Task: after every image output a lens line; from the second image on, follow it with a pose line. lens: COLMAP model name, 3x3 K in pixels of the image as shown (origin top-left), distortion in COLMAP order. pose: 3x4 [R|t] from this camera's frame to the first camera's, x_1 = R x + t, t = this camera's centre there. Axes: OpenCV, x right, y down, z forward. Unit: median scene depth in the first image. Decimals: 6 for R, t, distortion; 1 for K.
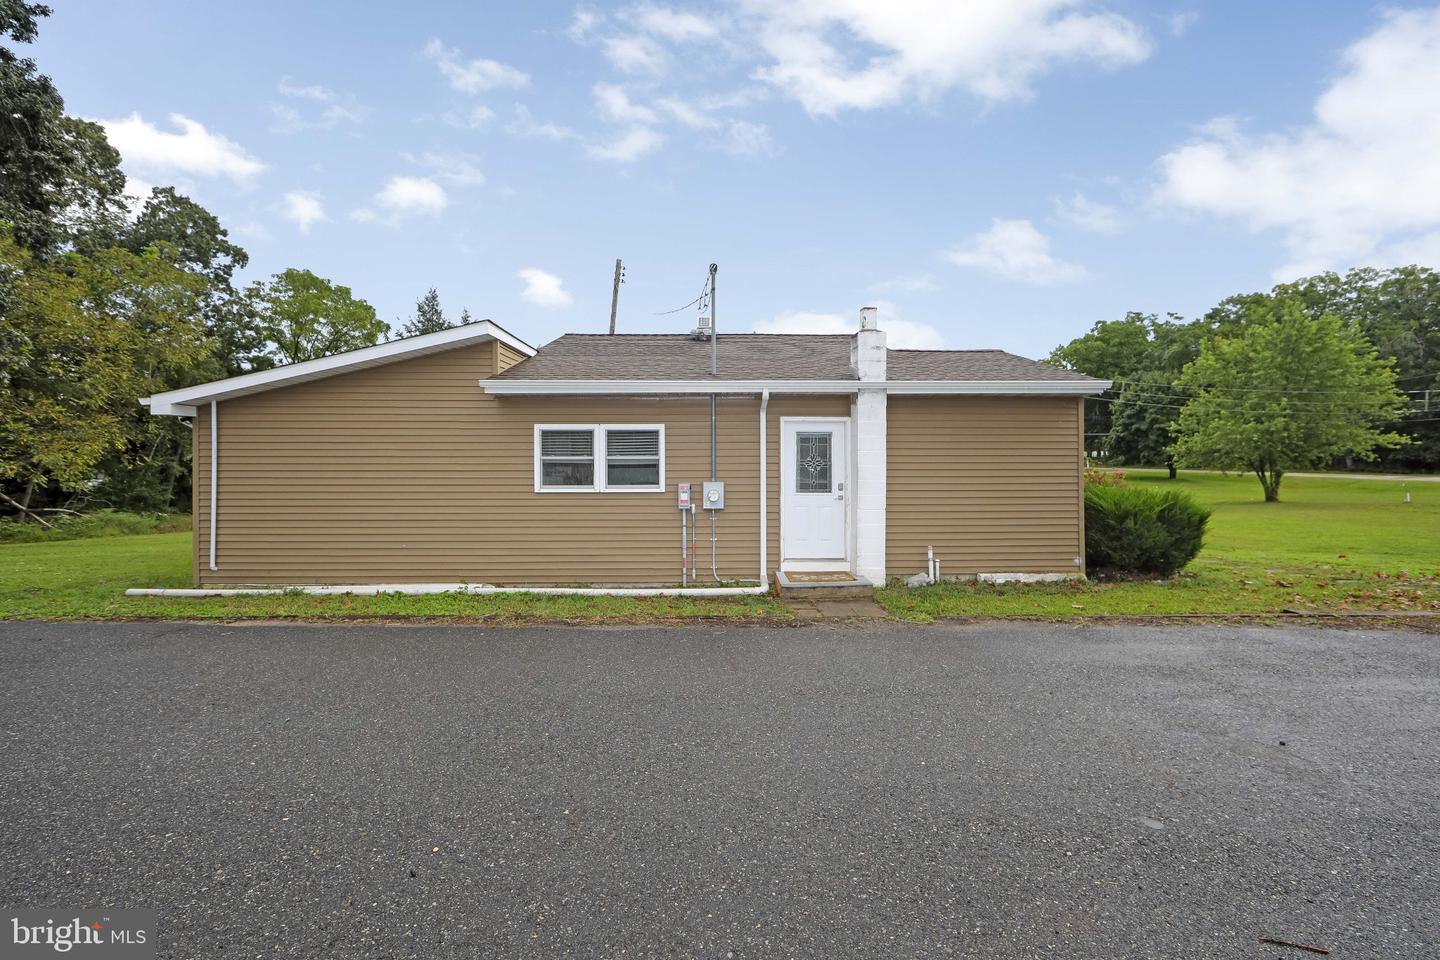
lens RADIAL K [[588.0, 0, 719.5], [0, 588.0, 459.0], [0, 0, 1]] dist [-0.002016, -0.000011]
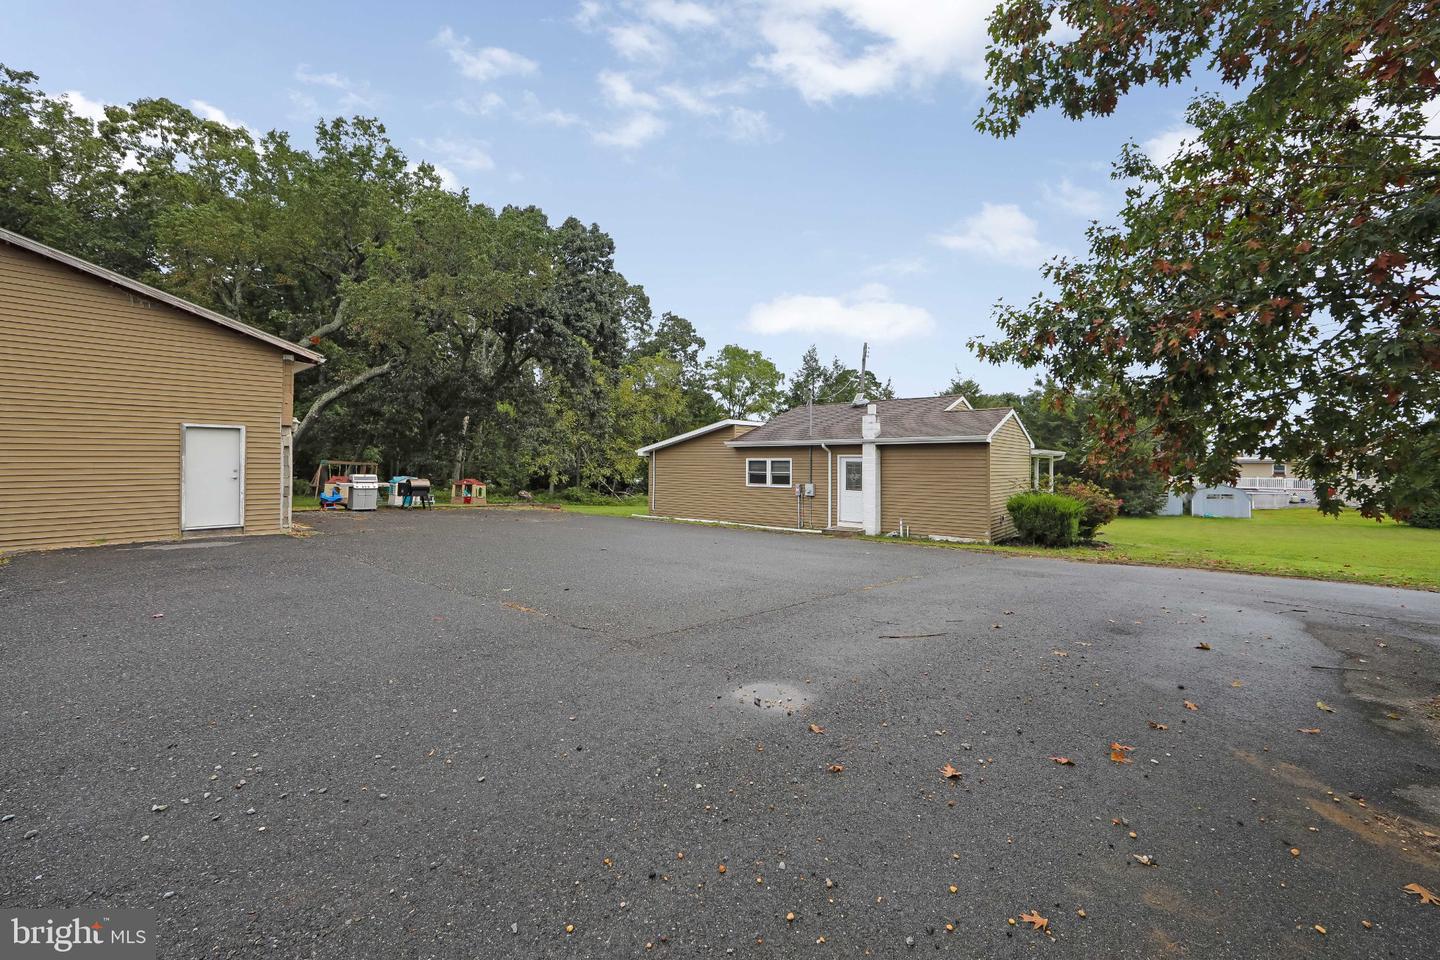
lens RADIAL K [[579.1, 0, 726.3], [0, 579.1, 475.5], [0, 0, 1]] dist [-0.000002, 0.000100]
pose [[0.776536, 0.019185, -0.629780, 0.395245], [-0.011347, 0.999800, 0.016467, -0.008776], [0.629970, -0.005641, 0.776599, -0.320553]]
